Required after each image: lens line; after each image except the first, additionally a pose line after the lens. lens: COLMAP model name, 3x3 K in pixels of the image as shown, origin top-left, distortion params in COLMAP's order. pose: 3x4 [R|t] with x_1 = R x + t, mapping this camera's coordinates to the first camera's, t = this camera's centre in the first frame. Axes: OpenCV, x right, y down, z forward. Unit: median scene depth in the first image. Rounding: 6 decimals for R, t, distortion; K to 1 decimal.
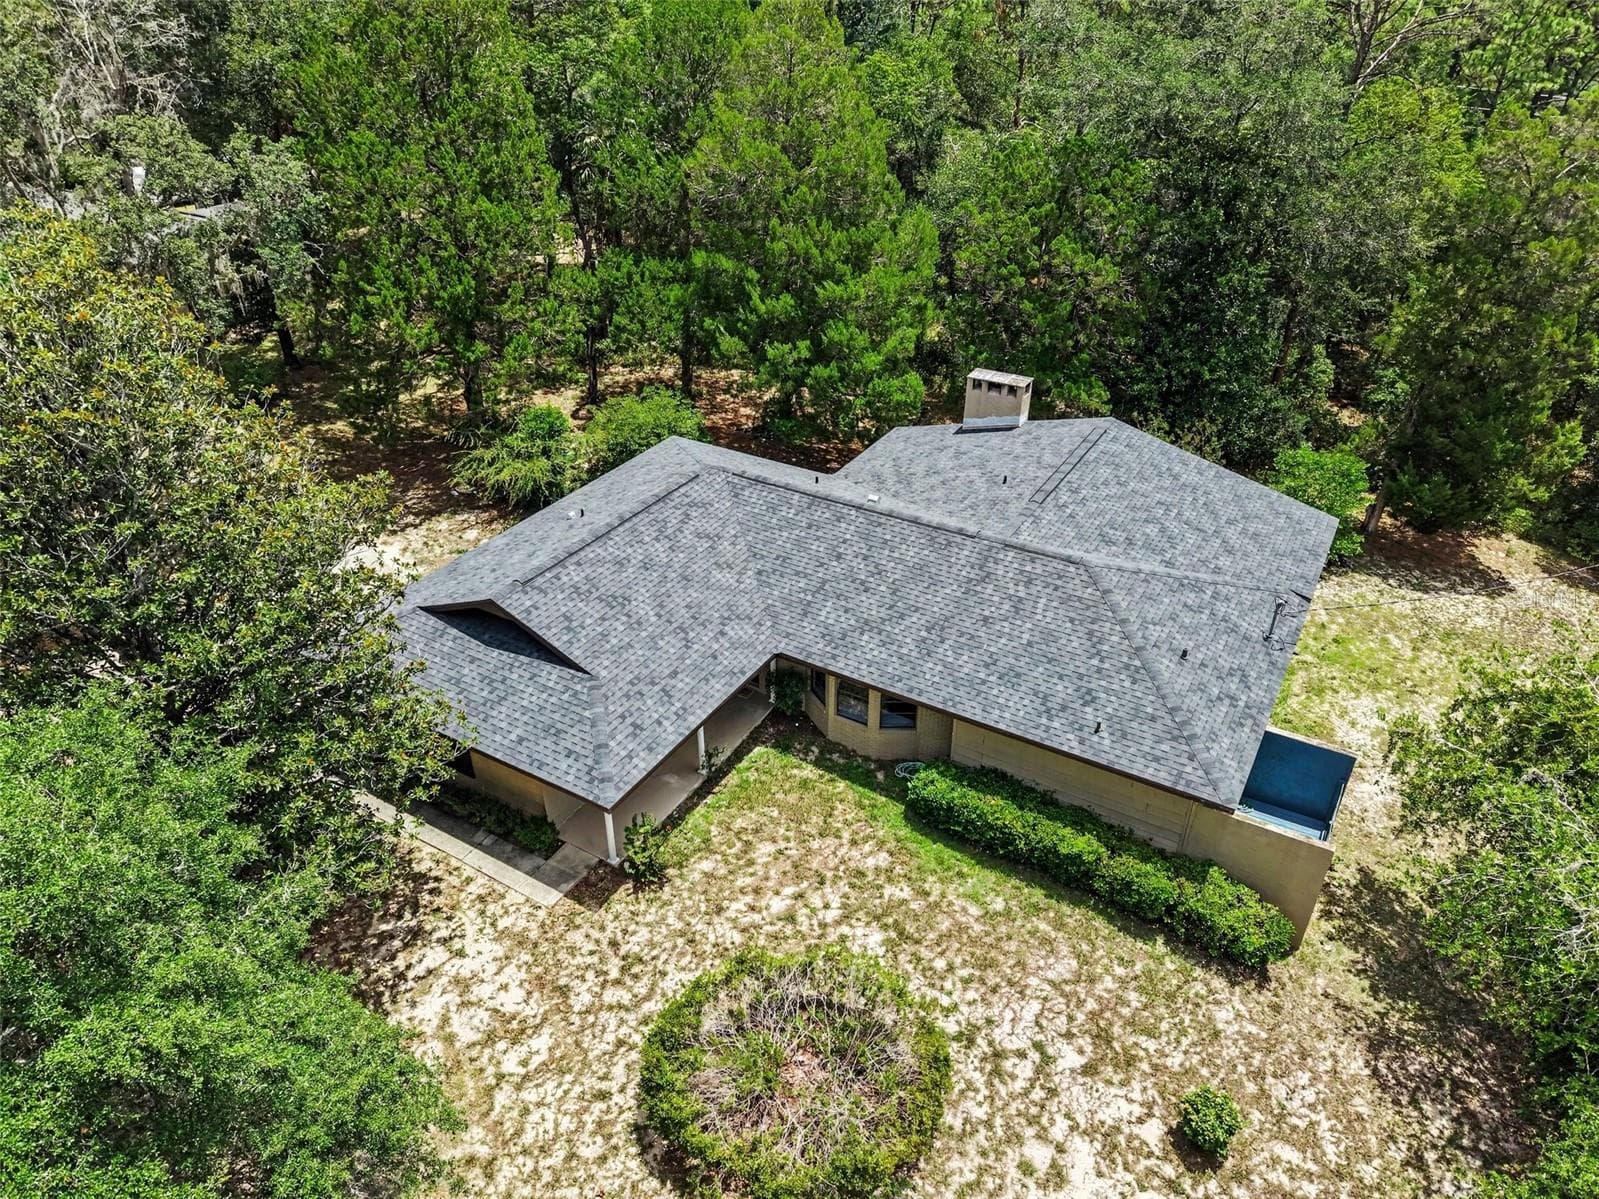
lens RADIAL K [[1074.7, 0, 796.5], [0, 1074.7, 599.8], [0, 0, 1]] dist [0.026905, -0.010953]
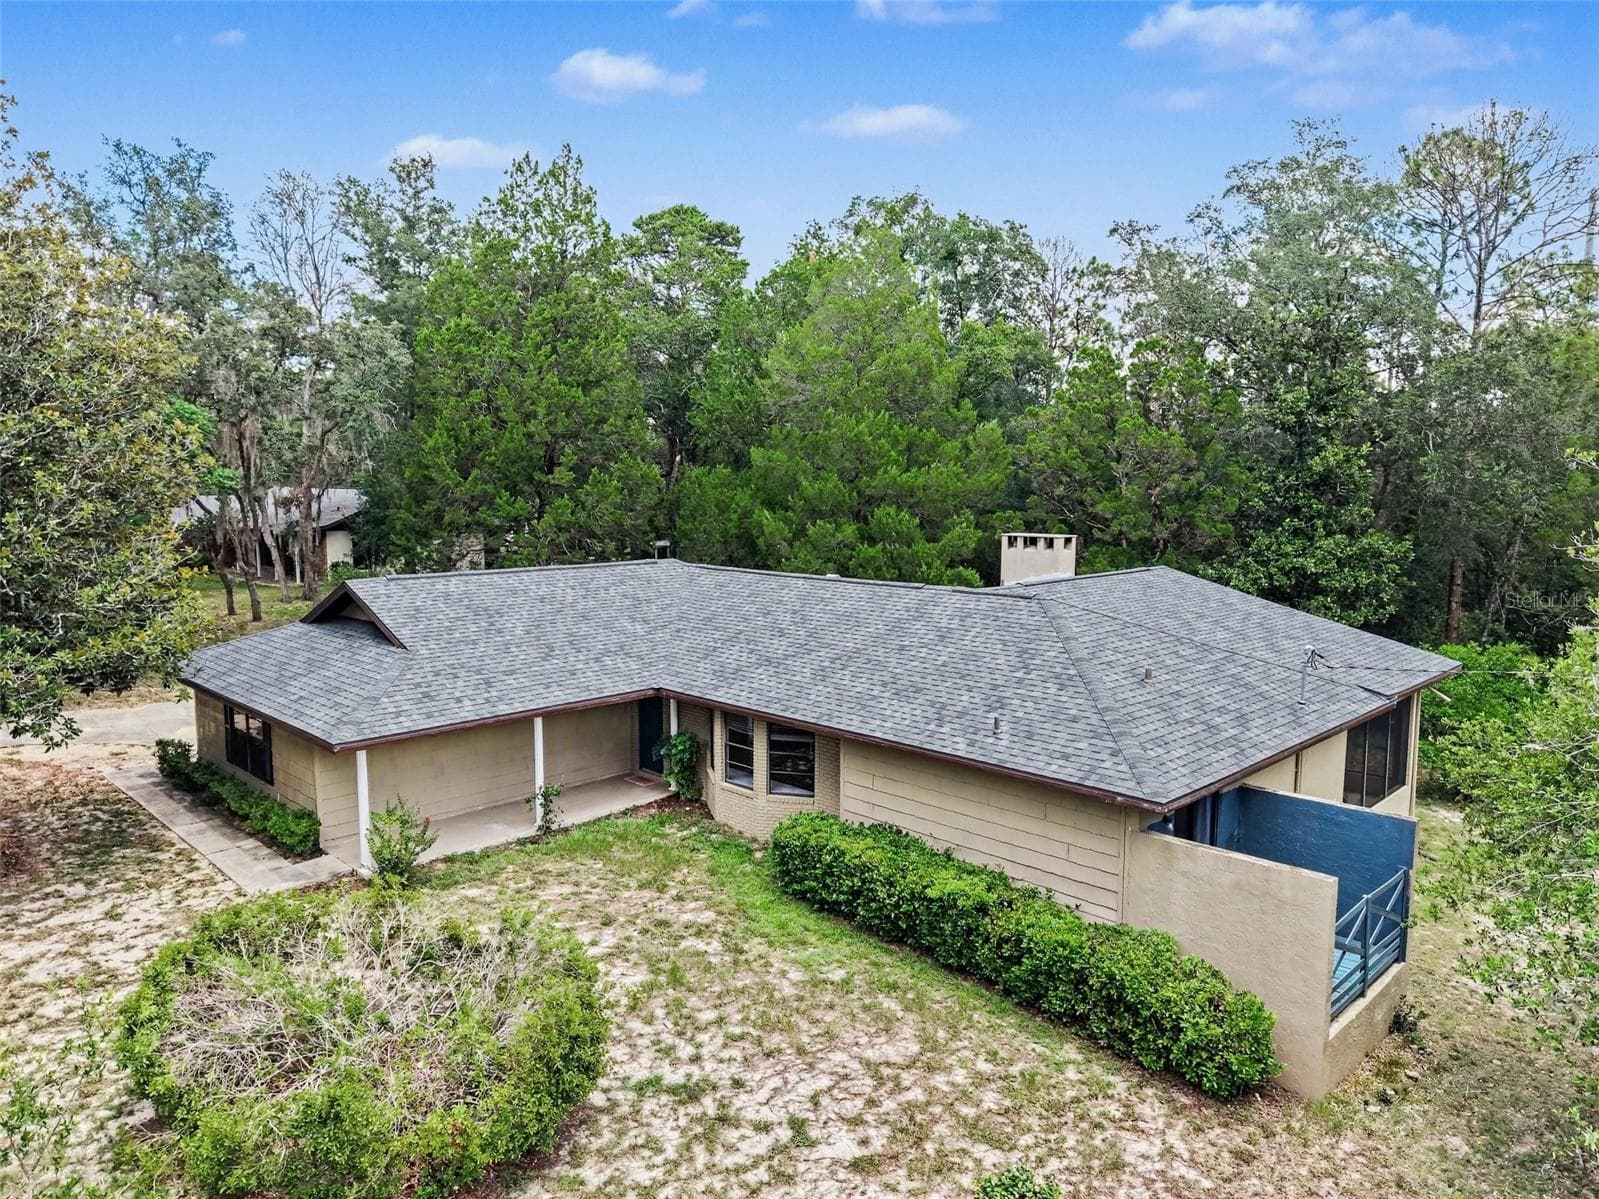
lens RADIAL K [[1074.7, 0, 803.1], [0, 1074.7, 595.6], [0, 0, 1]] dist [0.026905, -0.010953]
pose [[0.967957, 0.025504, -0.249817, 0.351204], [-0.133648, 0.894551, -0.426516, 0.385001], [0.212596, 0.446237, 0.869296, 0.324382]]
